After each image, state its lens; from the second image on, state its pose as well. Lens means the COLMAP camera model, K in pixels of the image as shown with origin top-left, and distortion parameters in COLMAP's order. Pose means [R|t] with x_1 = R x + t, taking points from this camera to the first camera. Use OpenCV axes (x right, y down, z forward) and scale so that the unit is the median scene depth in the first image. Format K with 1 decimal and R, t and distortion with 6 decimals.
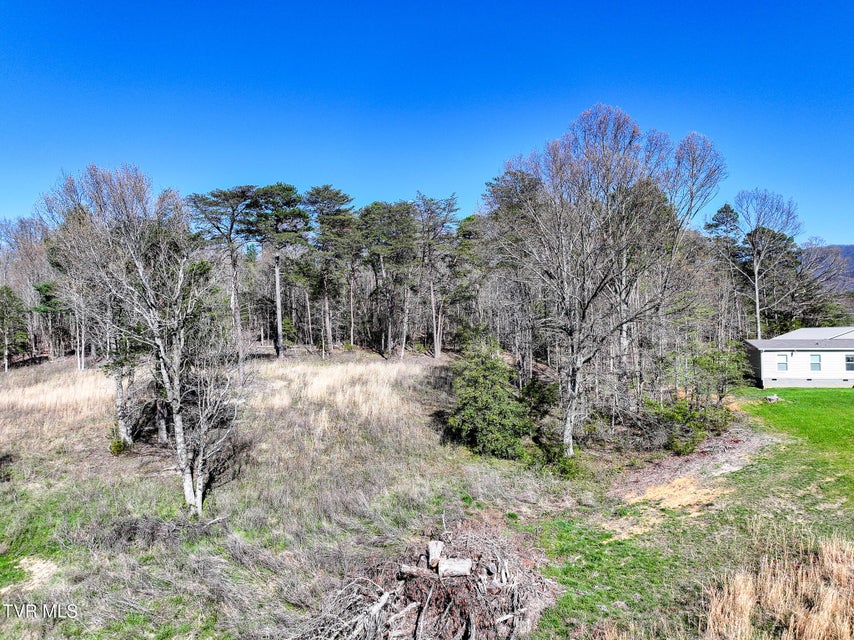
lens RADIAL K [[602.3, 0, 427.9], [0, 602.3, 321.6], [0, 0, 1]] dist [0.002065, 0.013858]
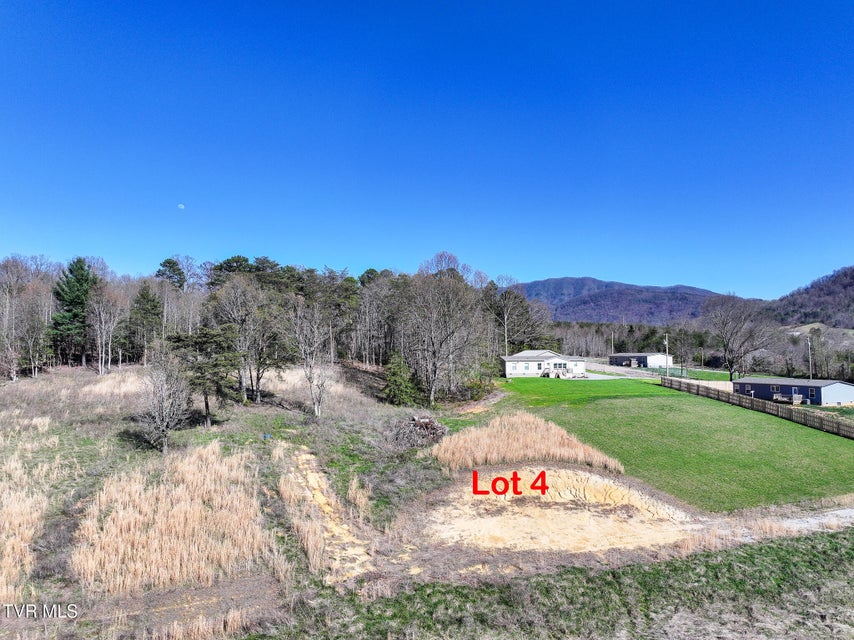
lens RADIAL K [[602.3, 0, 431.1], [0, 602.3, 320.4], [0, 0, 1]] dist [0.002065, 0.013858]
pose [[0.932388, 0.025212, 0.360580, -0.518985], [-0.014617, 0.999378, -0.032081, -0.026806], [-0.361164, 0.024641, 0.932177, -0.992886]]
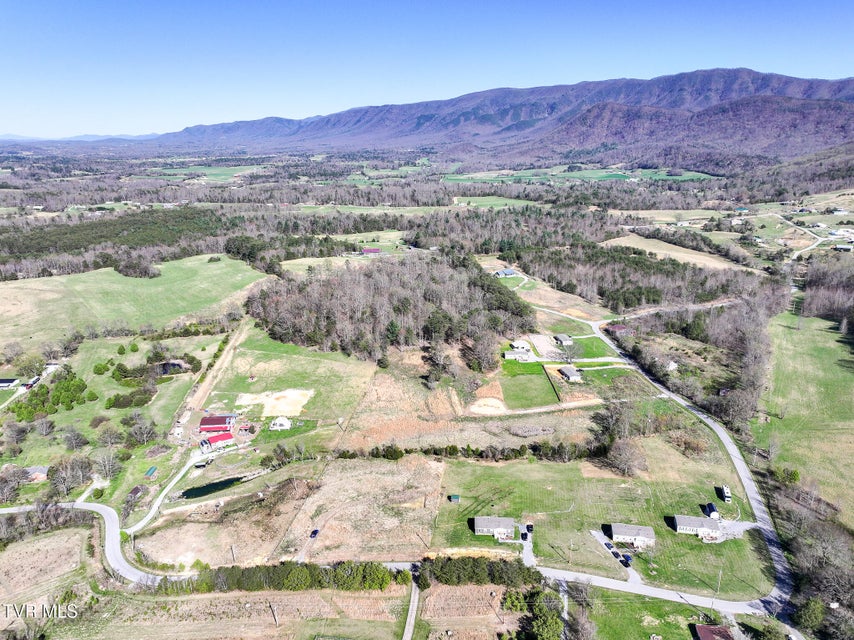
lens RADIAL K [[602.3, 0, 431.1], [0, 602.3, 322.7], [0, 0, 1]] dist [0.002065, 0.013858]
pose [[0.987799, -0.041725, 0.150038, -1.653411], [-0.008797, 0.946952, 0.321255, -2.932121], [-0.155483, -0.318656, 0.935031, -6.294589]]
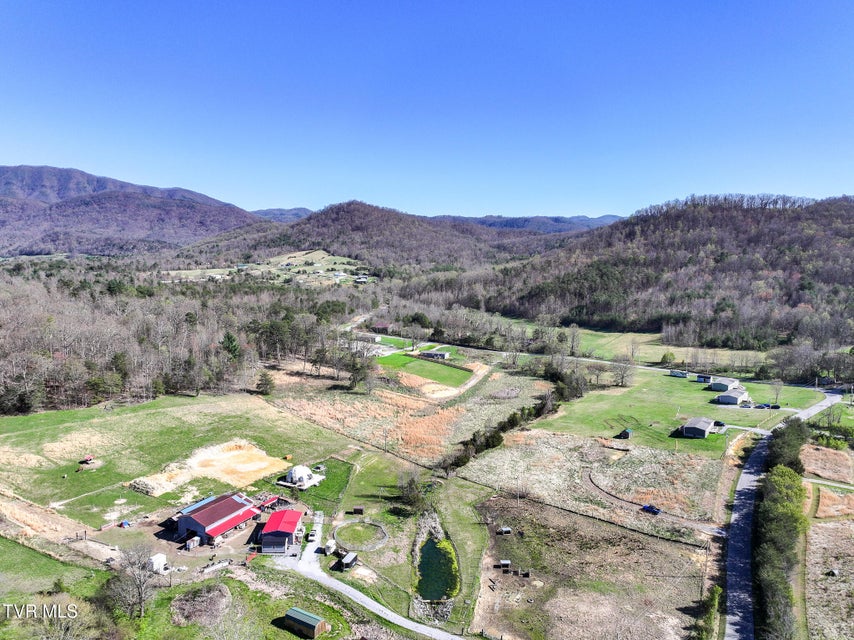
lens RADIAL K [[602.3, 0, 432.8], [0, 602.3, 317.9], [0, 0, 1]] dist [0.002065, 0.013858]
pose [[0.374979, -0.096847, 0.921961, -5.287088], [-0.035795, 0.992274, 0.118792, -1.148857], [-0.926342, -0.077546, 0.368615, -2.191568]]
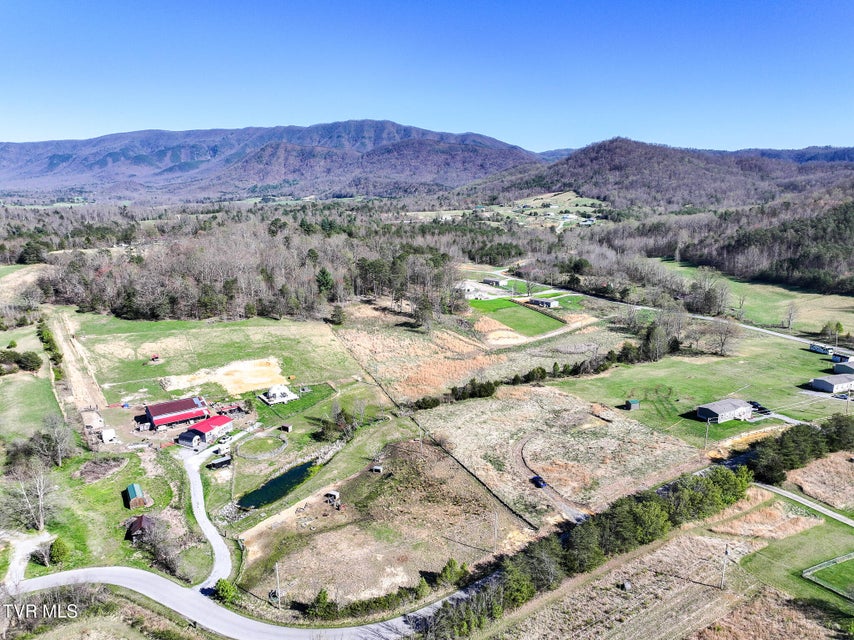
lens RADIAL K [[602.3, 0, 431.3], [0, 602.3, 319.4], [0, 0, 1]] dist [0.002065, 0.013858]
pose [[0.759545, -0.132995, 0.636713, -4.121842], [-0.021046, 0.973337, 0.228413, -1.222142], [-0.650114, -0.186890, 0.736494, -3.866936]]
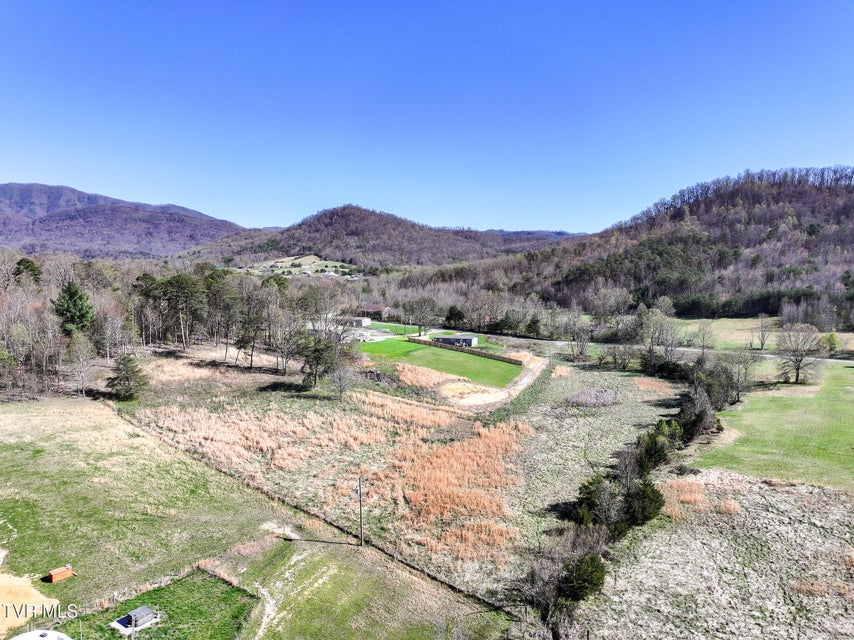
lens RADIAL K [[602.3, 0, 431.4], [0, 602.3, 315.8], [0, 0, 1]] dist [0.002065, 0.013858]
pose [[0.375703, -0.064990, 0.924459, -2.951942], [-0.026717, 0.996364, 0.080903, -0.418960], [-0.926355, -0.055094, 0.372600, -1.119365]]
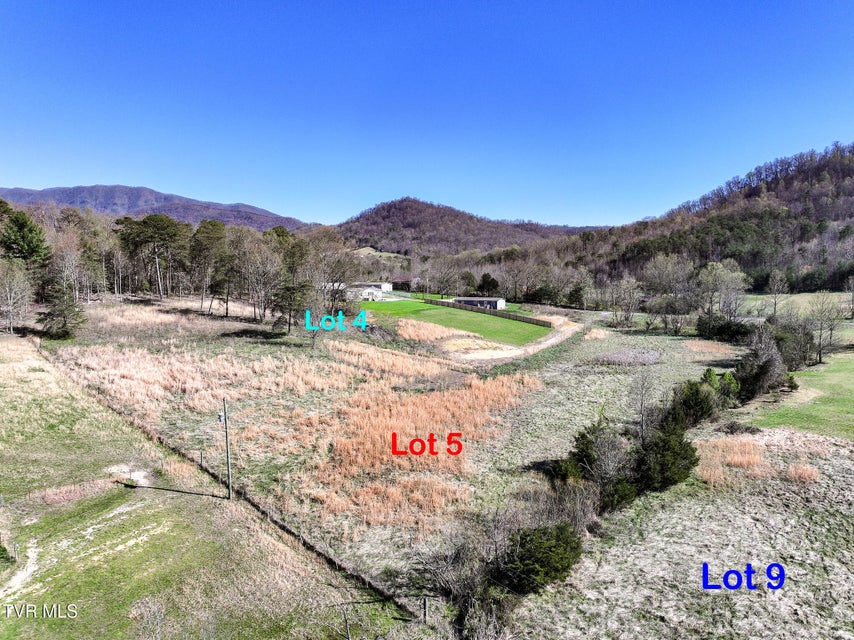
lens RADIAL K [[602.3, 0, 430.7], [0, 602.3, 316.0], [0, 0, 1]] dist [0.002065, 0.013858]
pose [[0.471929, -0.063019, 0.879381, -2.385570], [-0.026408, 0.995984, 0.085547, -0.127818], [-0.881241, -0.063595, 0.468369, -1.194326]]
